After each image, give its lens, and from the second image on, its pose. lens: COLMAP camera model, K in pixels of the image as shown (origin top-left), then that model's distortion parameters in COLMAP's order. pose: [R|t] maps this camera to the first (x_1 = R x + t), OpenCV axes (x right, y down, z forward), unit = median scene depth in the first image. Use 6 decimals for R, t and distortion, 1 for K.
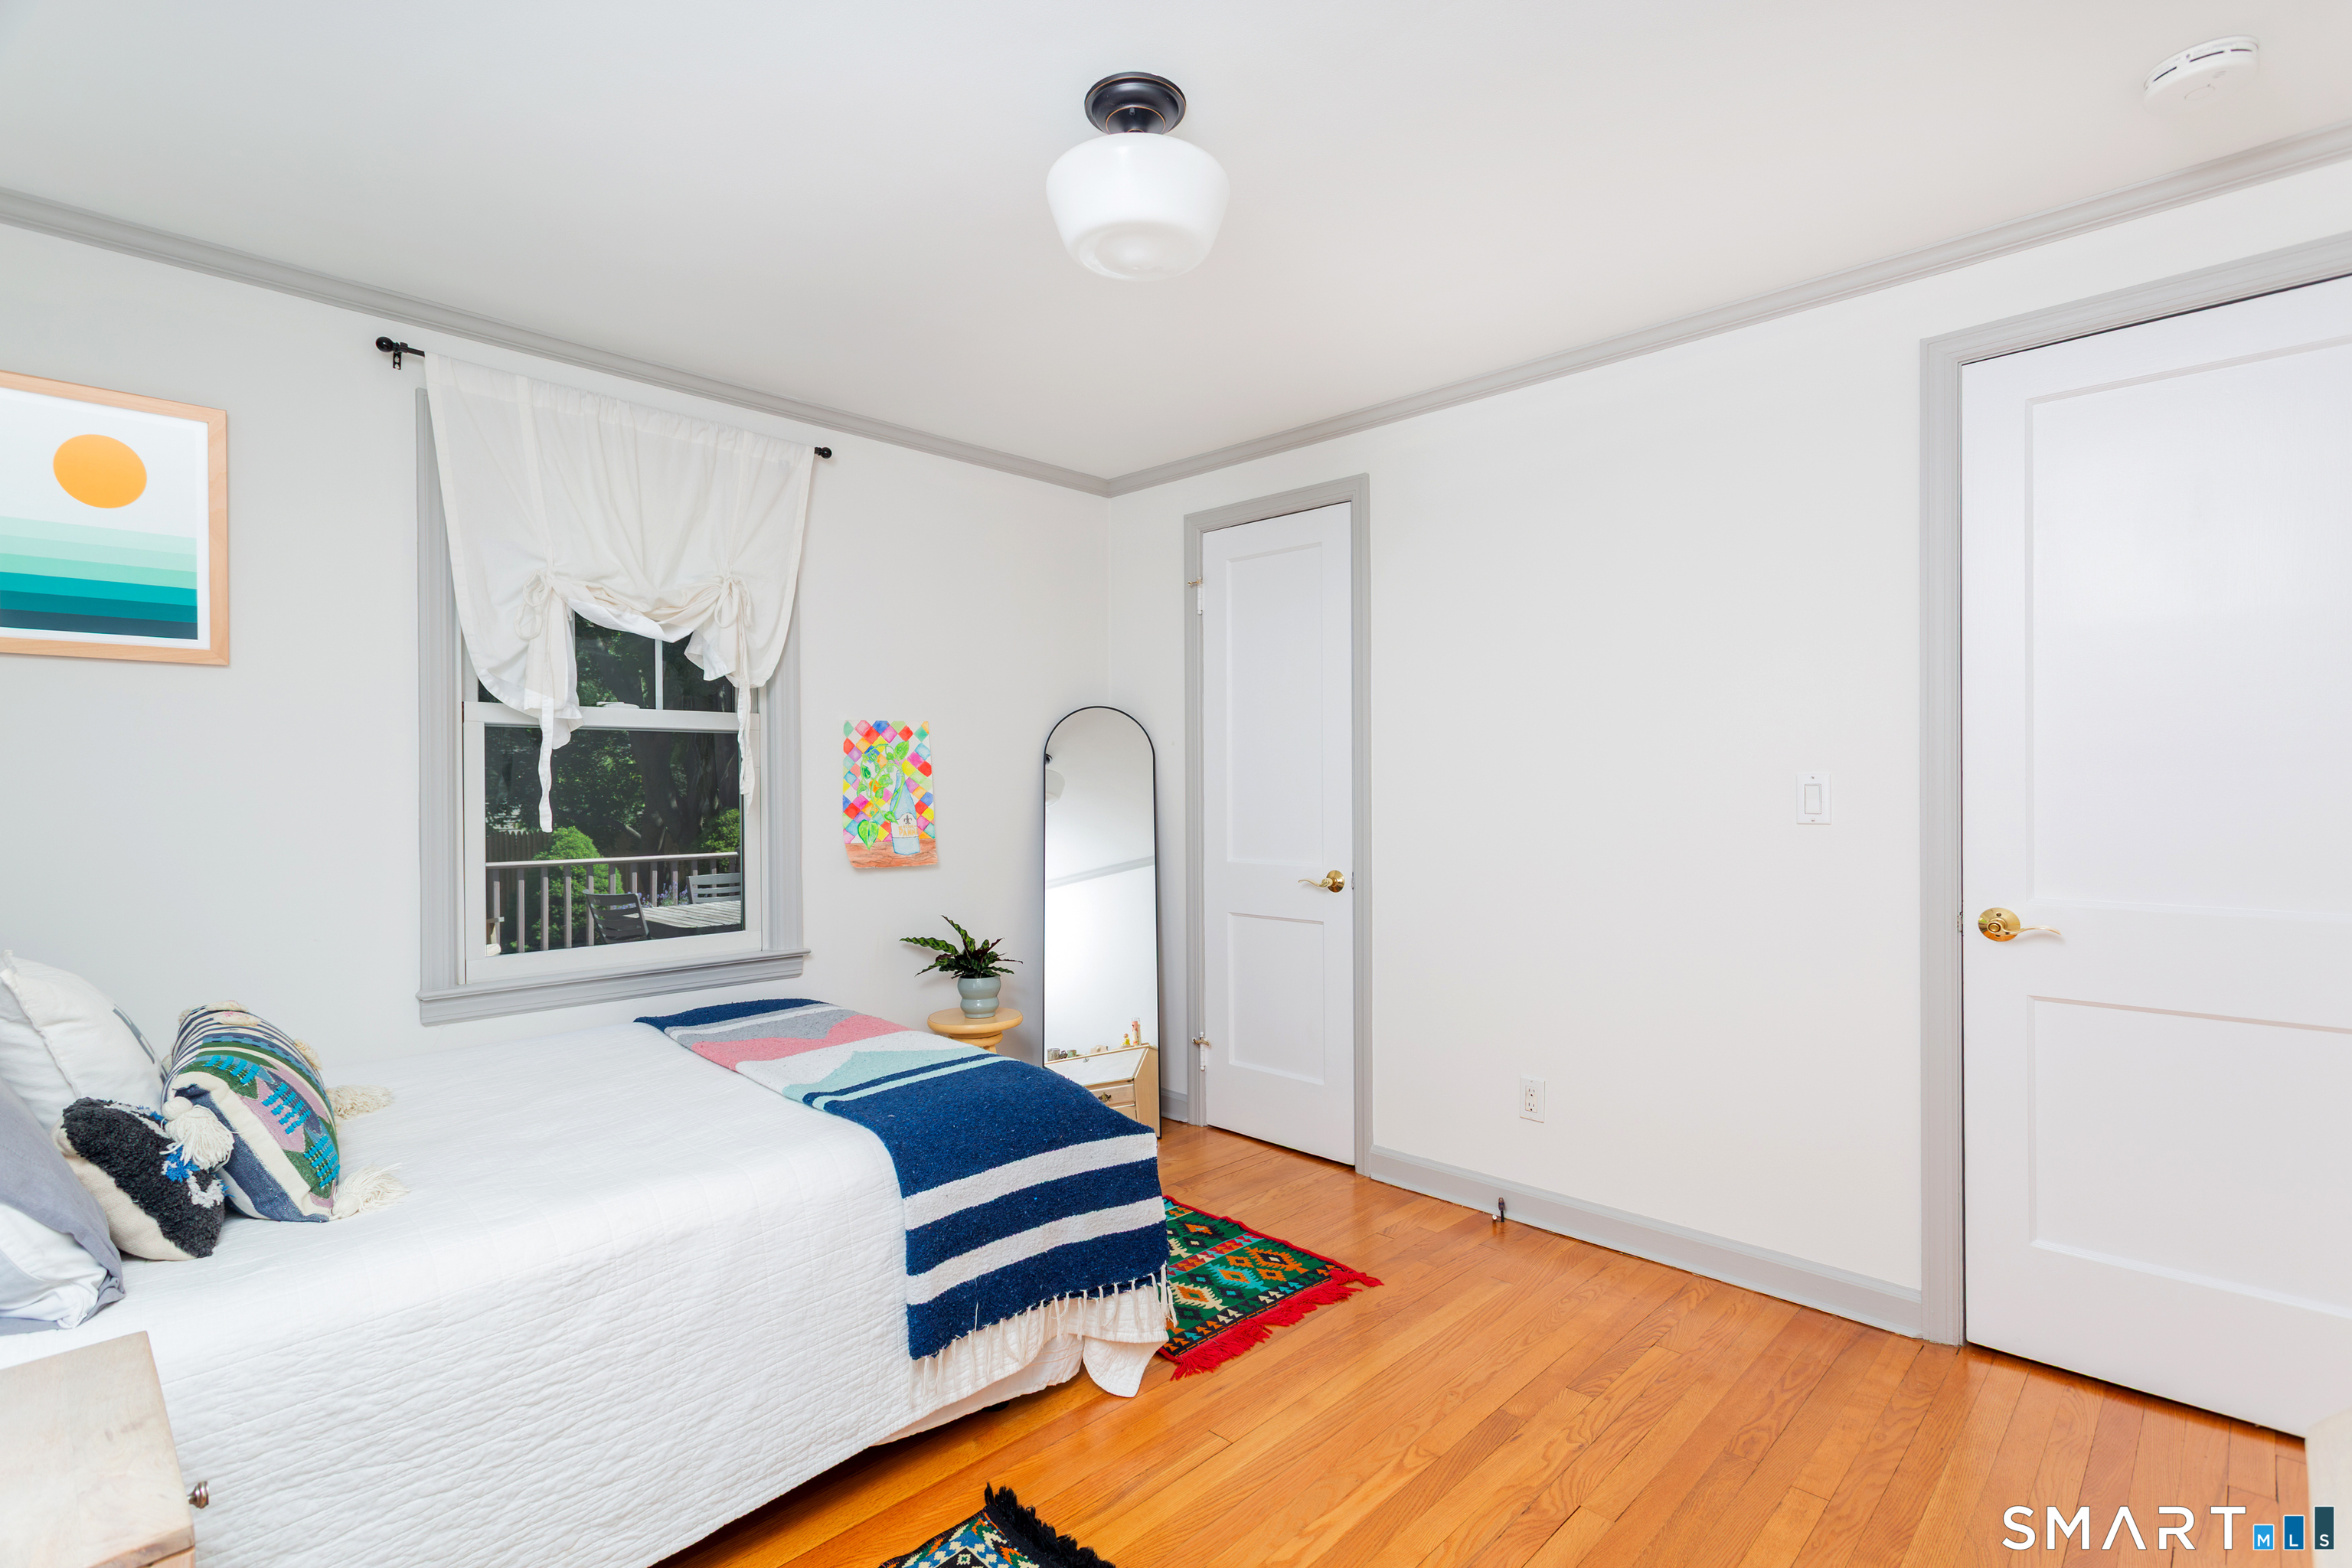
lens RADIAL K [[1107.1, 0, 1166.8], [0, 1107.1, 789.3], [0, 0, 1]] dist [-0.002220, 0.004262]
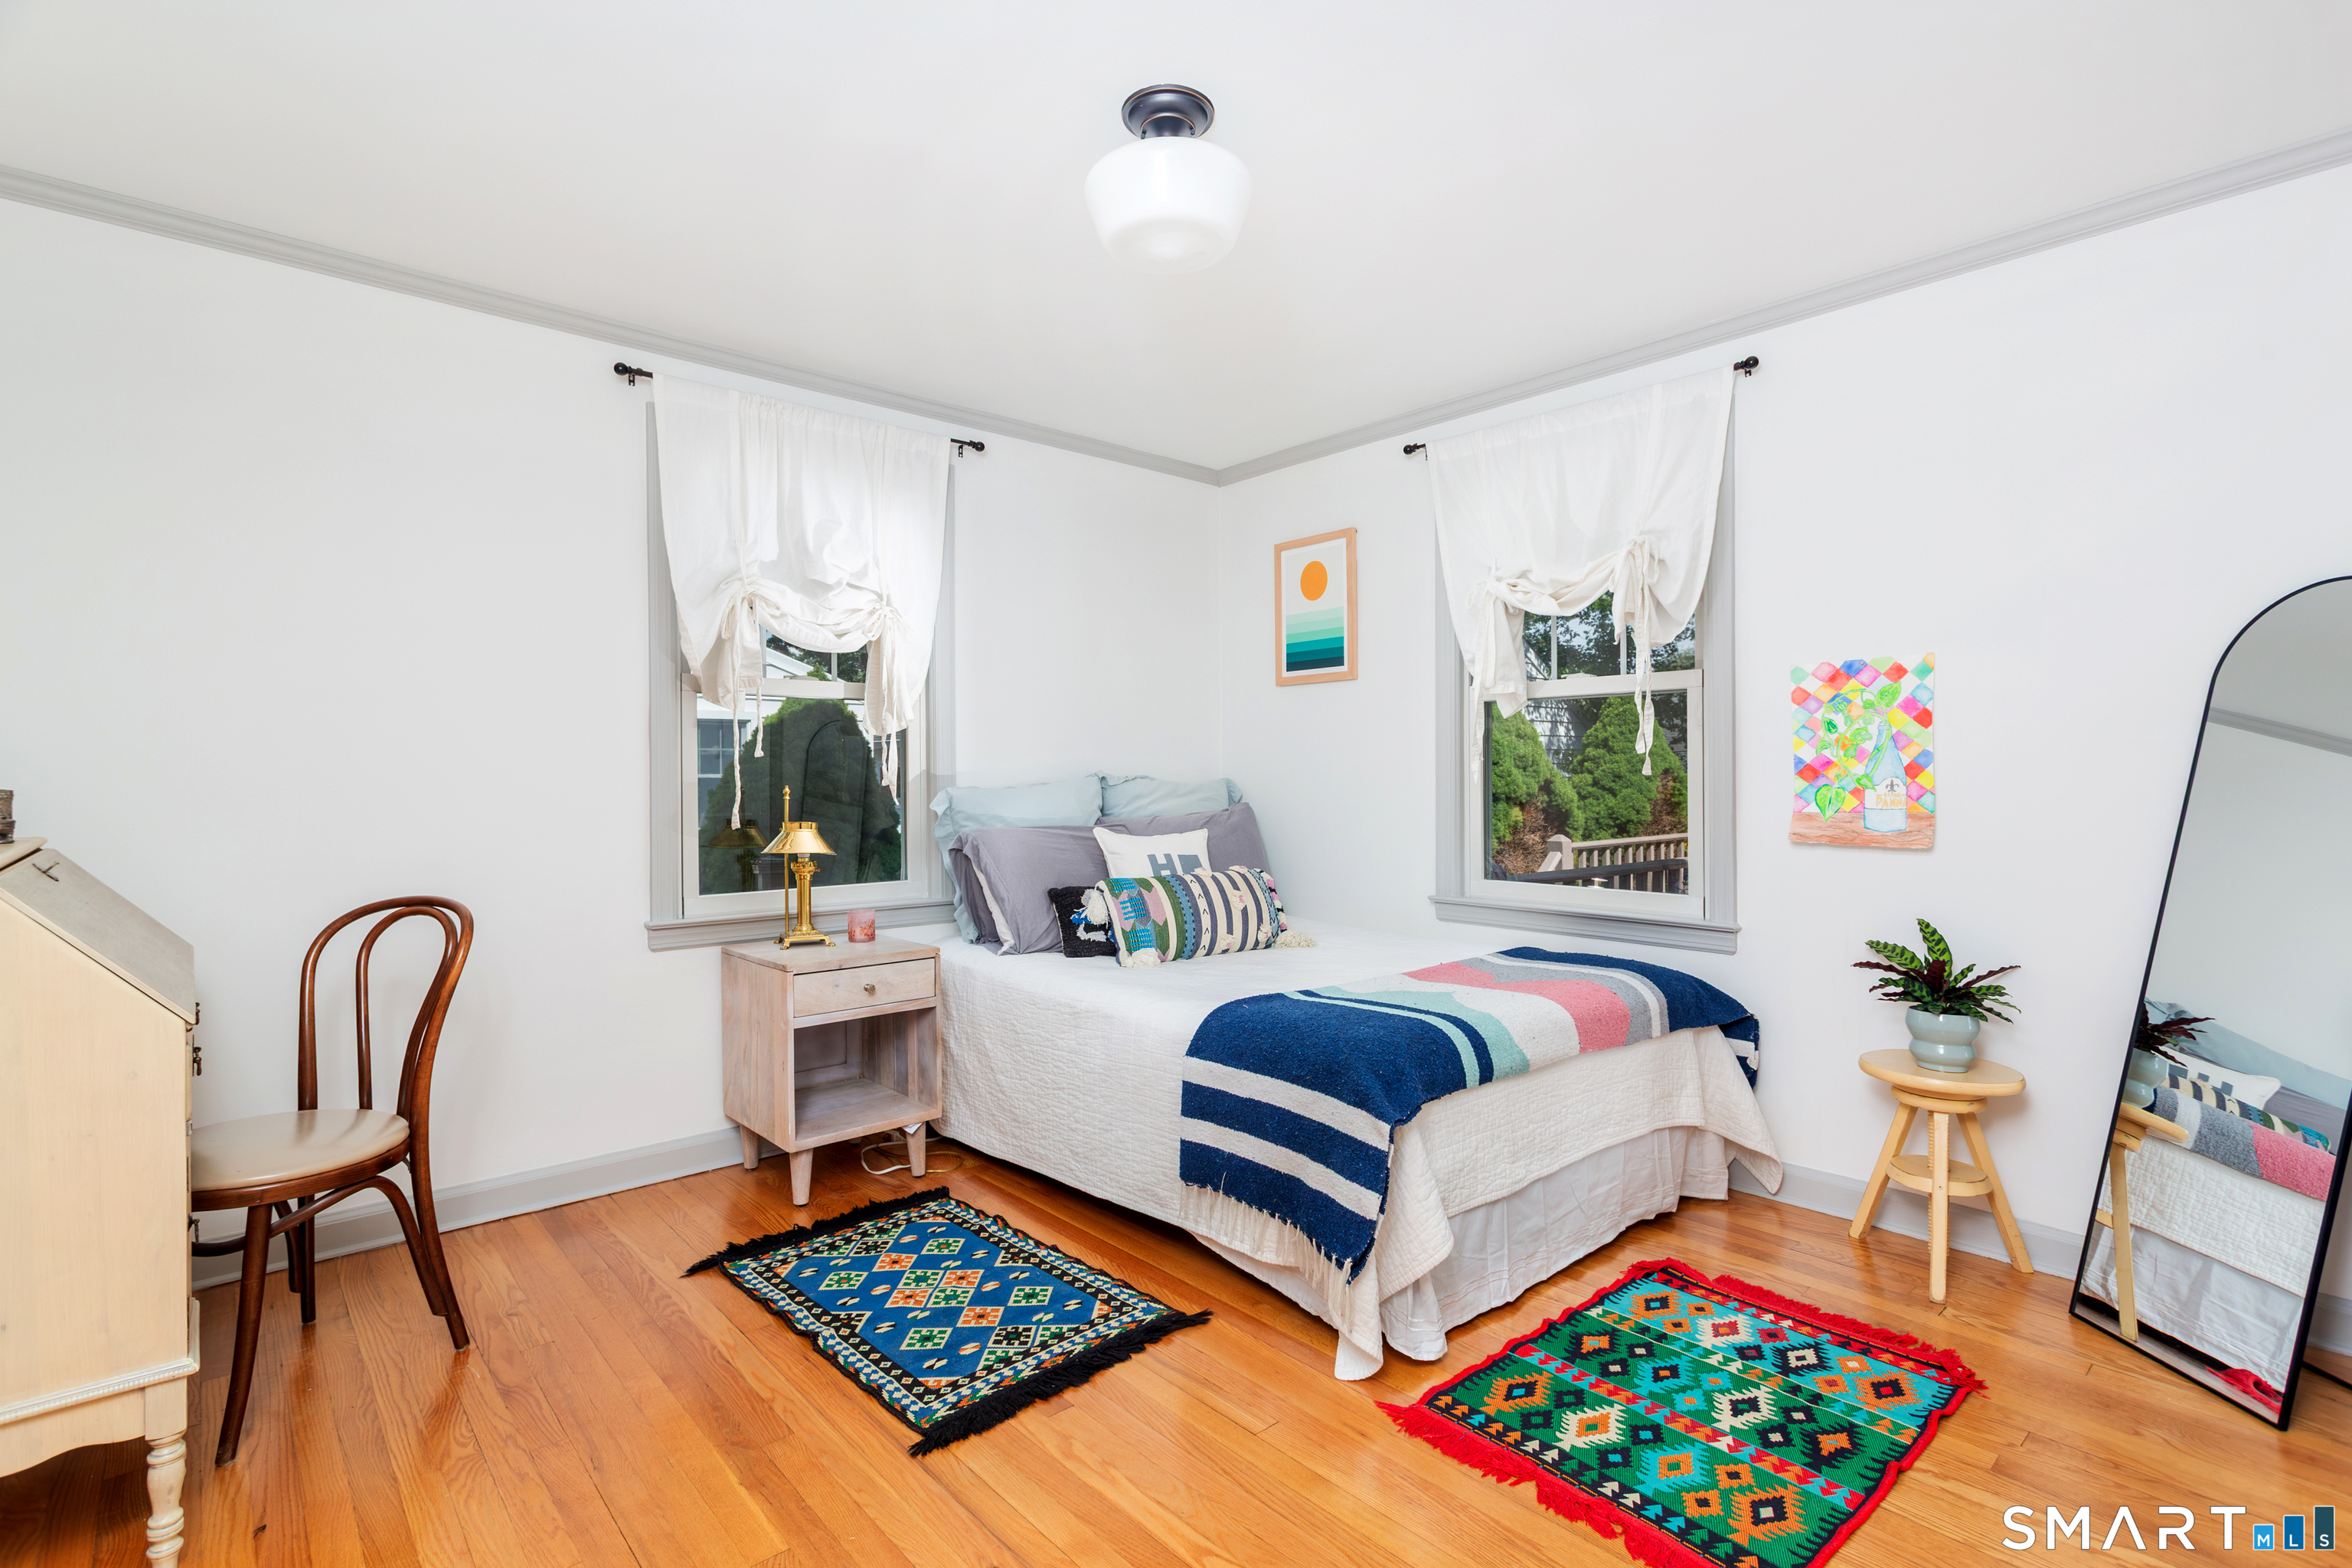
lens RADIAL K [[1107.1, 0, 1166.7], [0, 1107.1, 778.7], [0, 0, 1]] dist [-0.002220, 0.004262]
pose [[-0.073395, 0.010576, -0.997247, 0.575863], [0.001915, 0.999943, 0.010463, 0.013834], [0.997301, -0.001142, -0.073411, 0.575198]]
